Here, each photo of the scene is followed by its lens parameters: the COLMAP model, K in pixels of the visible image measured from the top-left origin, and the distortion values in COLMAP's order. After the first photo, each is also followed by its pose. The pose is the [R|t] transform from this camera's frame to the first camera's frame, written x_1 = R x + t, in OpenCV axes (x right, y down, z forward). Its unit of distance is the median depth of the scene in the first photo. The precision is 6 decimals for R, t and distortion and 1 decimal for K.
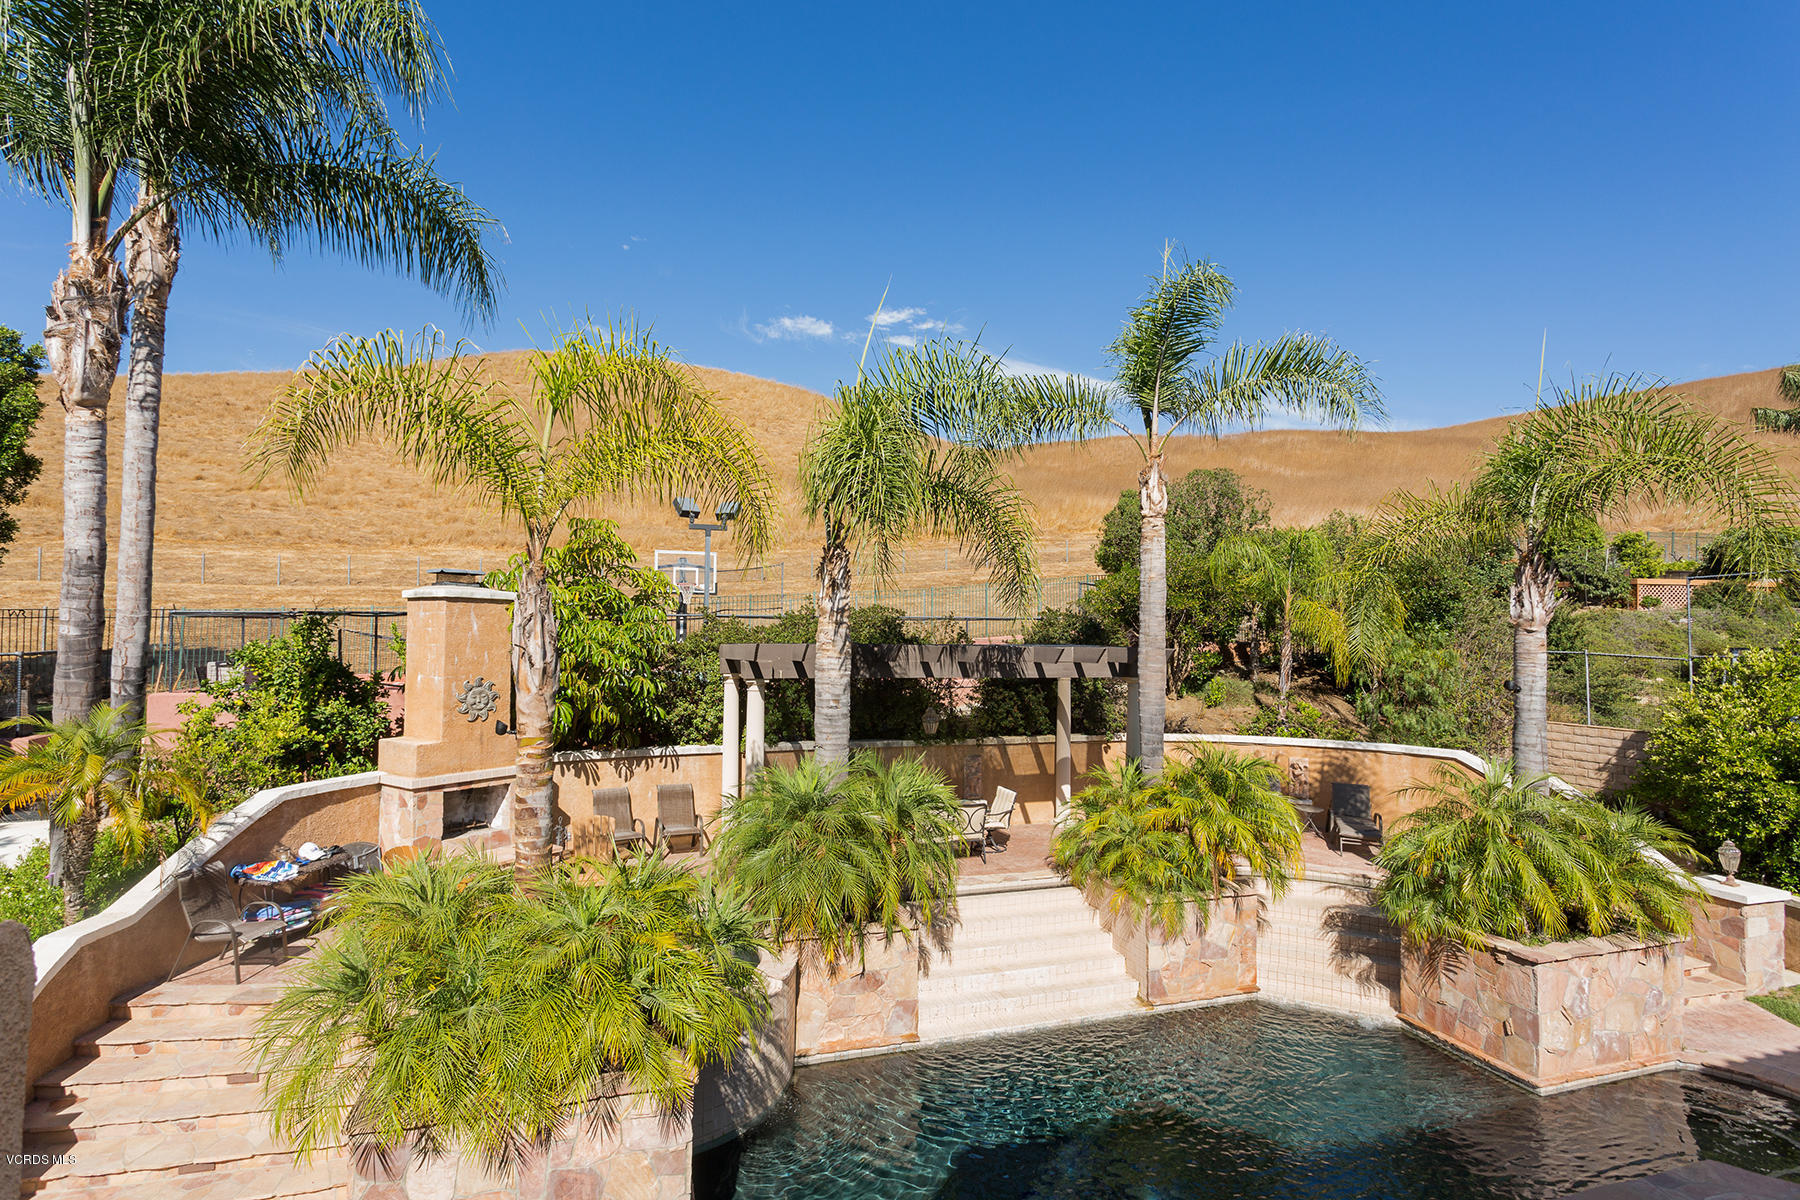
lens RADIAL K [[863.2, 0, 890.5], [0, 863.2, 607.9], [0, 0, 1]] dist [-0.002214, 0.000486]
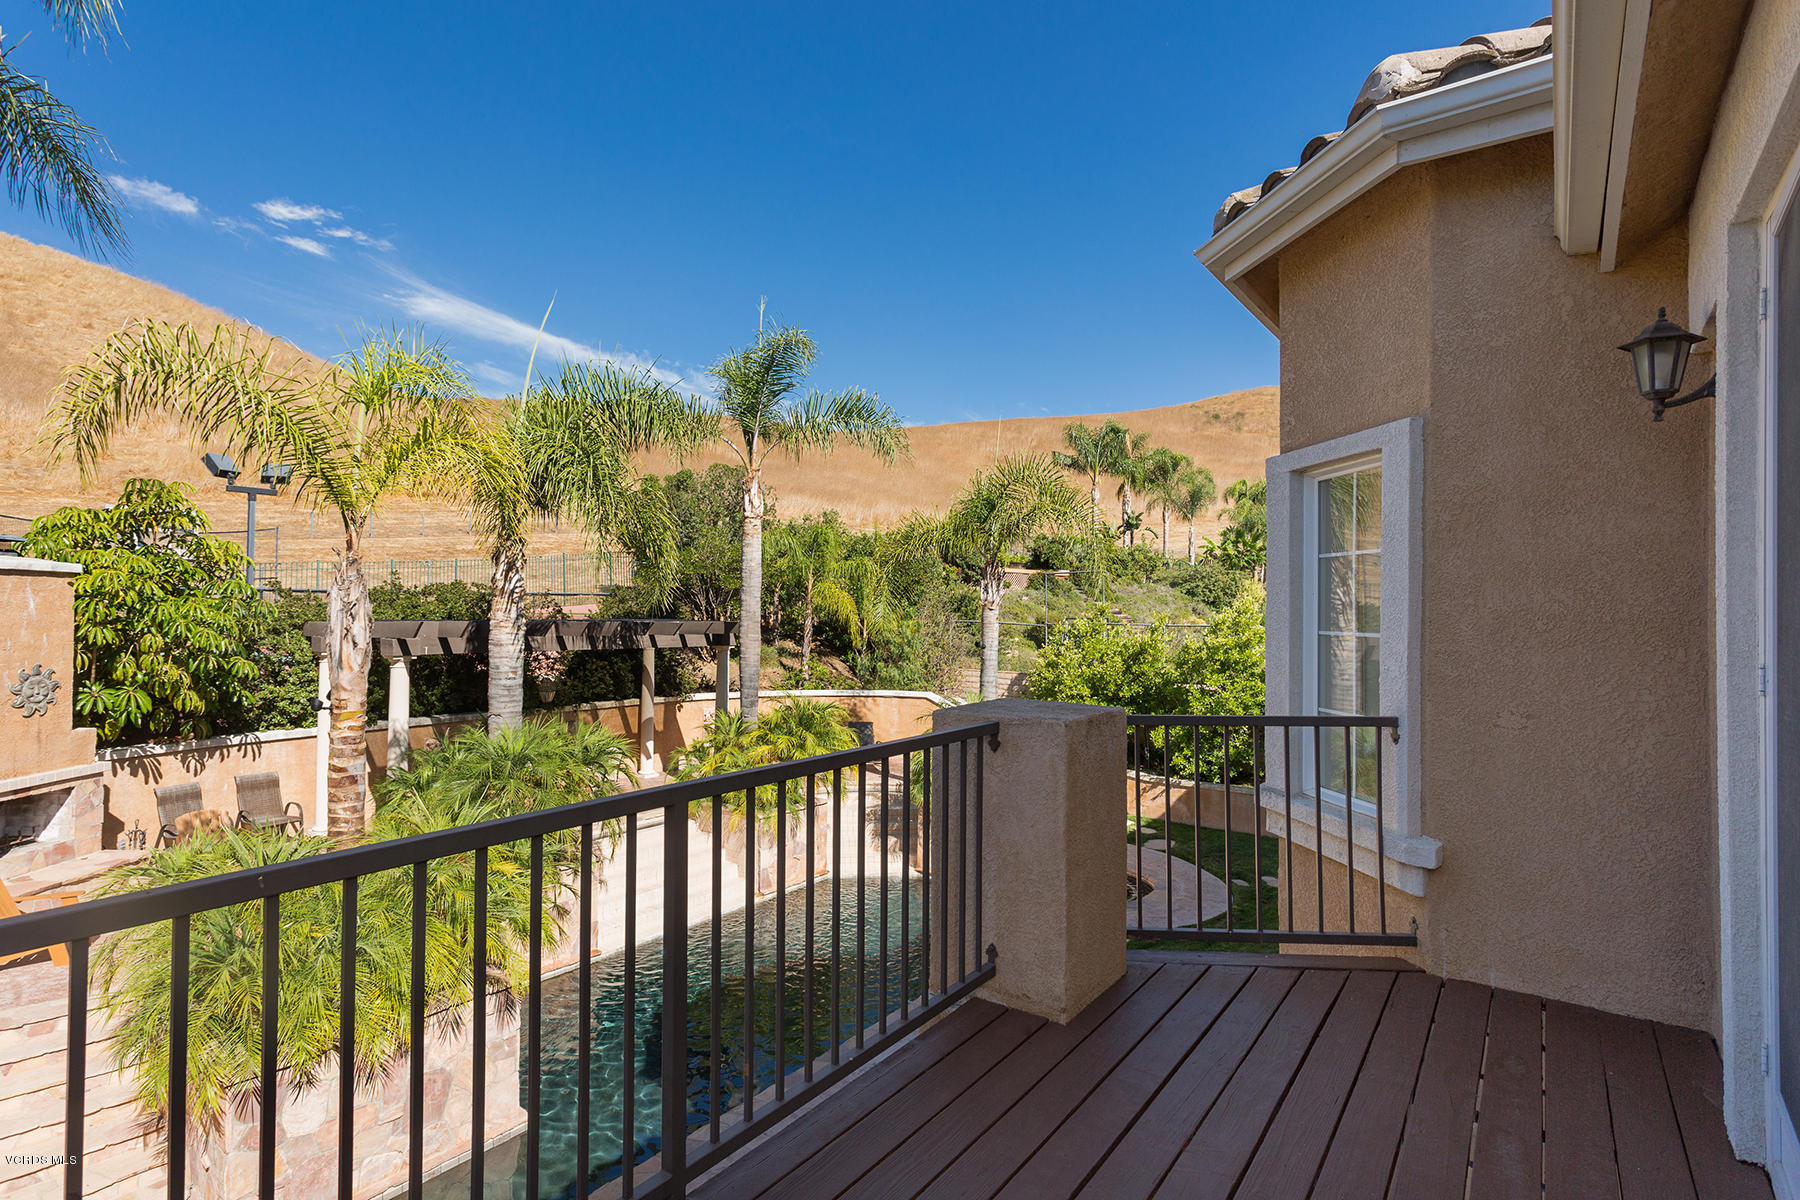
lens RADIAL K [[884.9, 0, 884.0], [0, 884.9, 595.3], [0, 0, 1]] dist [0.001948, 0.000877]
pose [[0.816639, 0.008980, 0.577079, -0.282646], [-0.021684, 0.999650, 0.015130, -0.016079], [-0.576741, -0.024869, 0.816548, -0.167472]]
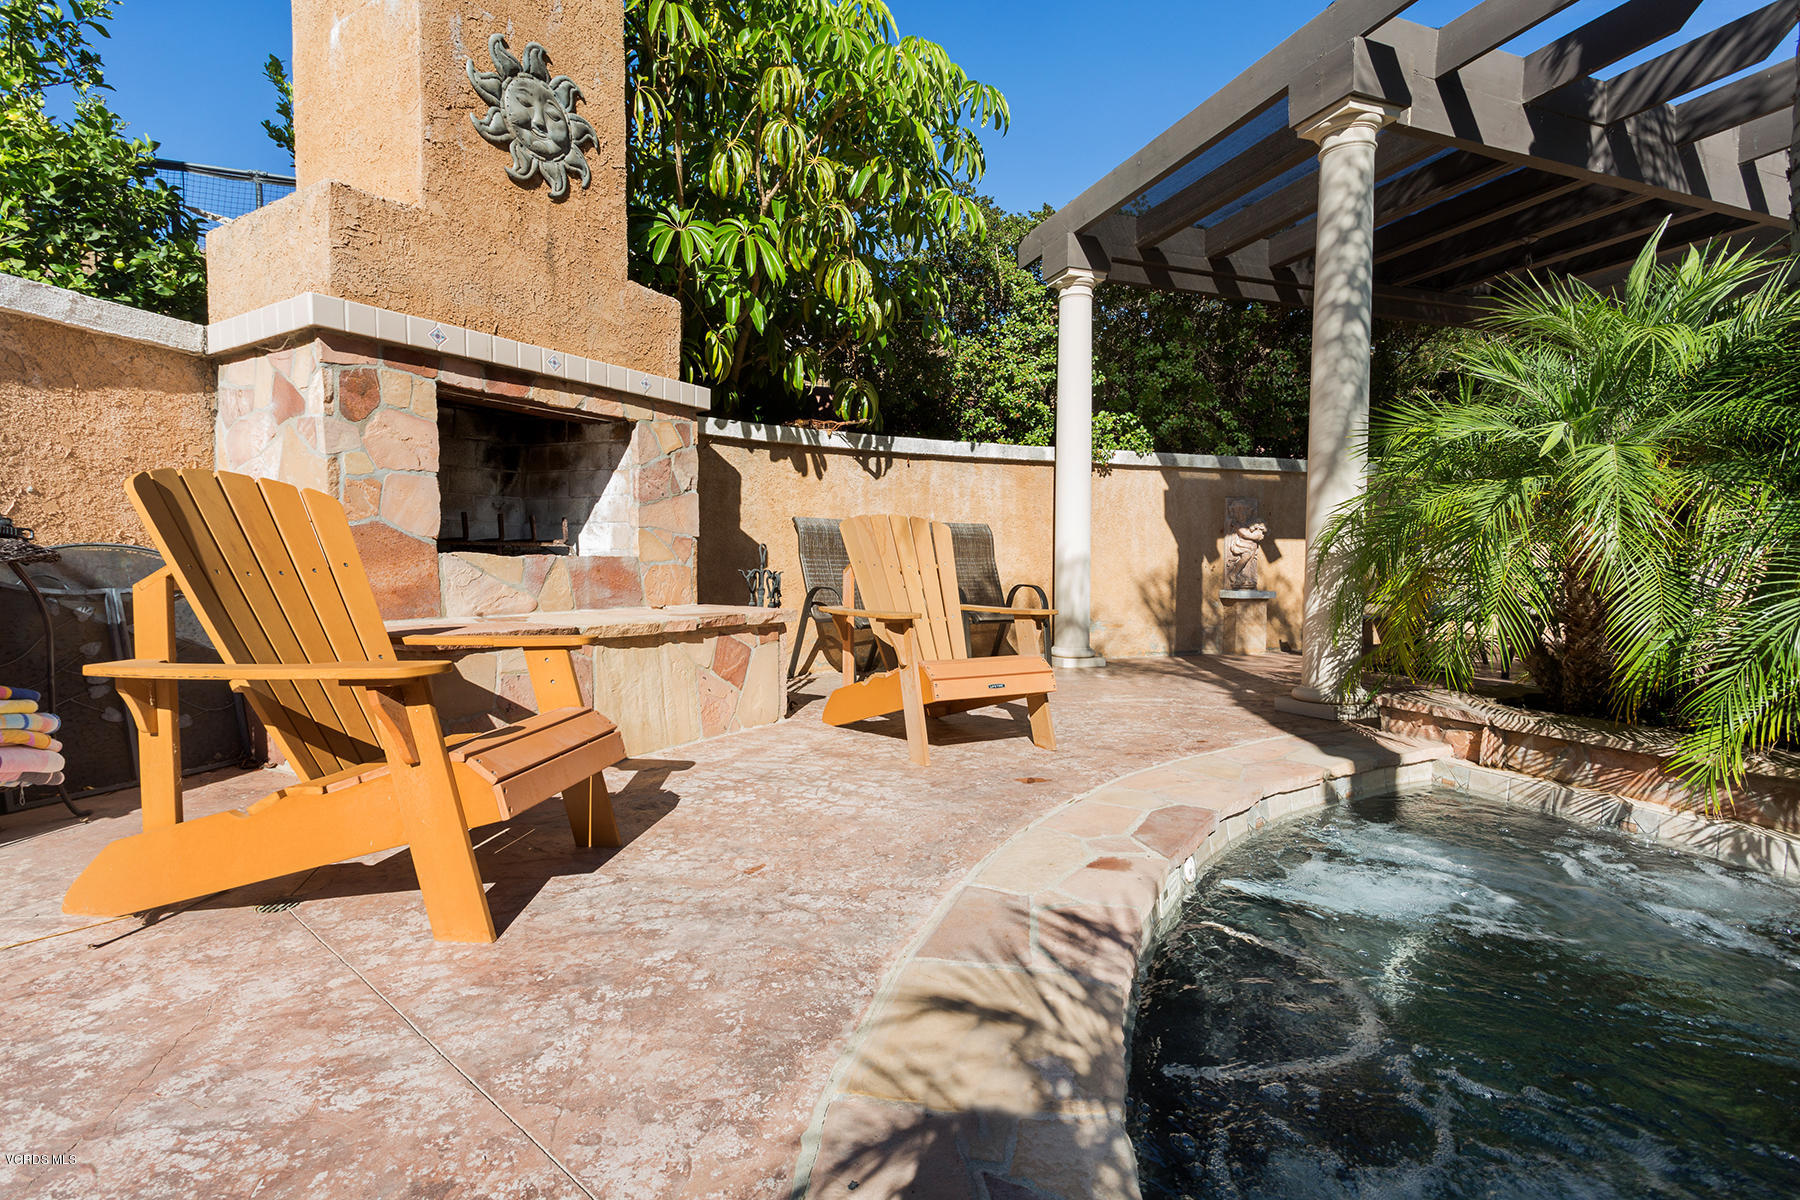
lens RADIAL K [[835.1, 0, 891.8], [0, 835.1, 593.0], [0, 0, 1]] dist [-0.001142, -0.000076]
pose [[0.998766, -0.007153, 0.049154, -0.343554], [0.003789, 0.997665, 0.068194, 0.237355], [-0.049527, -0.067923, 0.996460, 0.641256]]
